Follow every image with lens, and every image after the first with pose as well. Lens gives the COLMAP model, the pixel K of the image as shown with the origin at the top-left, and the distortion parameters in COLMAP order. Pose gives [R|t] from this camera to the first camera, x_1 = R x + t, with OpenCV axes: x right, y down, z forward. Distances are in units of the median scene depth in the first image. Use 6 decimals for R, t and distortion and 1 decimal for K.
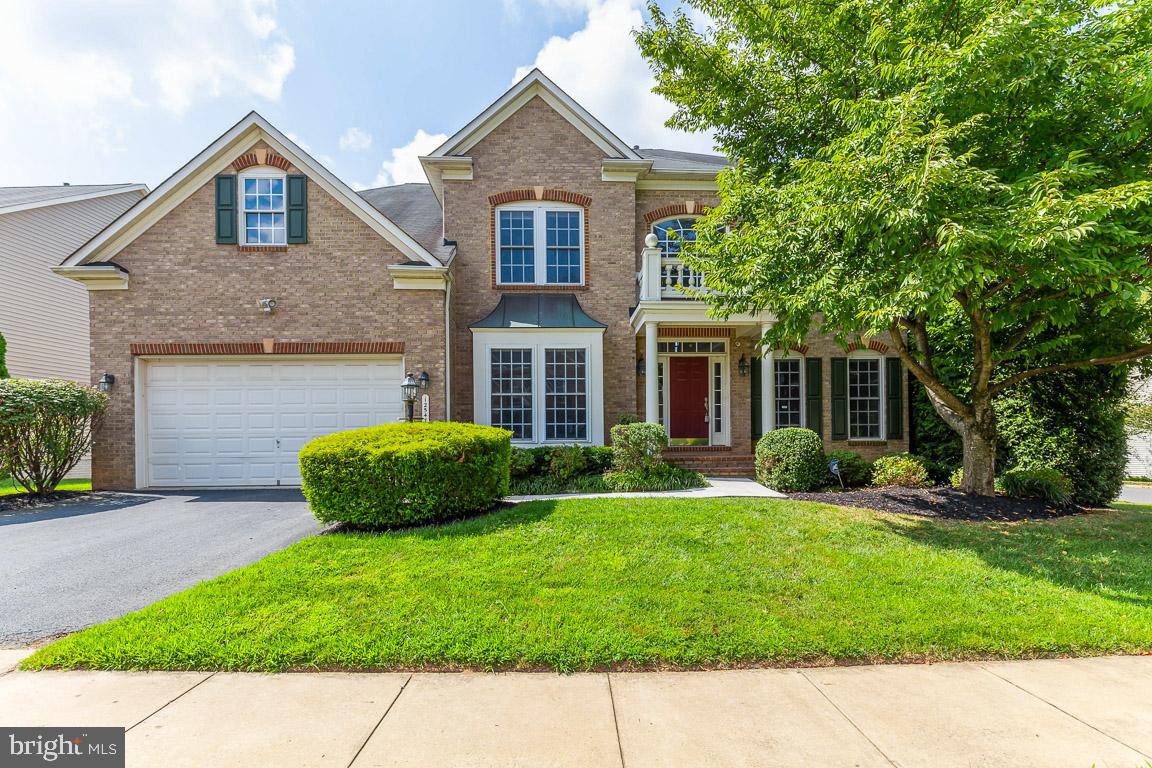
lens RADIAL K [[531.5, 0, 578.8], [0, 531.5, 446.5], [0, 0, 1]] dist [0.001729, -0.000417]
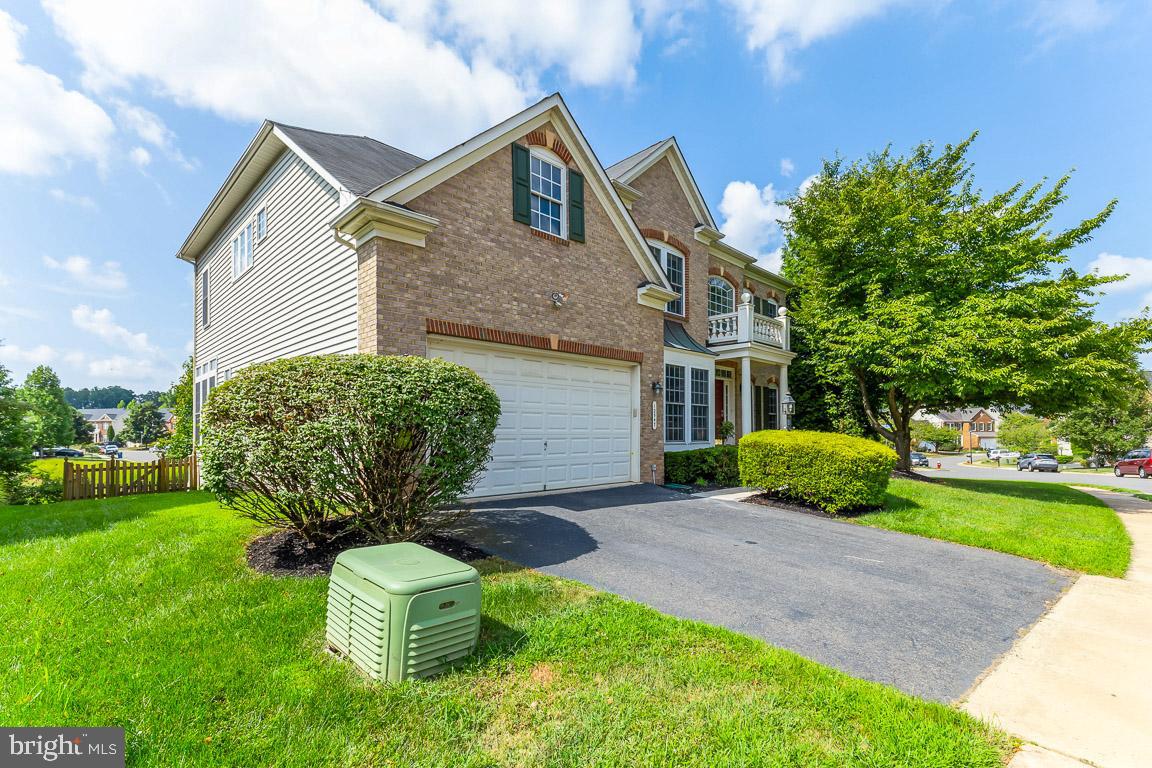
lens RADIAL K [[531.5, 0, 559.1], [0, 531.5, 425.7], [0, 0, 1]] dist [0.001729, -0.000417]
pose [[0.752830, 0.019364, 0.657930, -1.193954], [-0.007115, 0.999748, -0.021283, -0.021588], [-0.658176, 0.011341, 0.752779, 0.290472]]
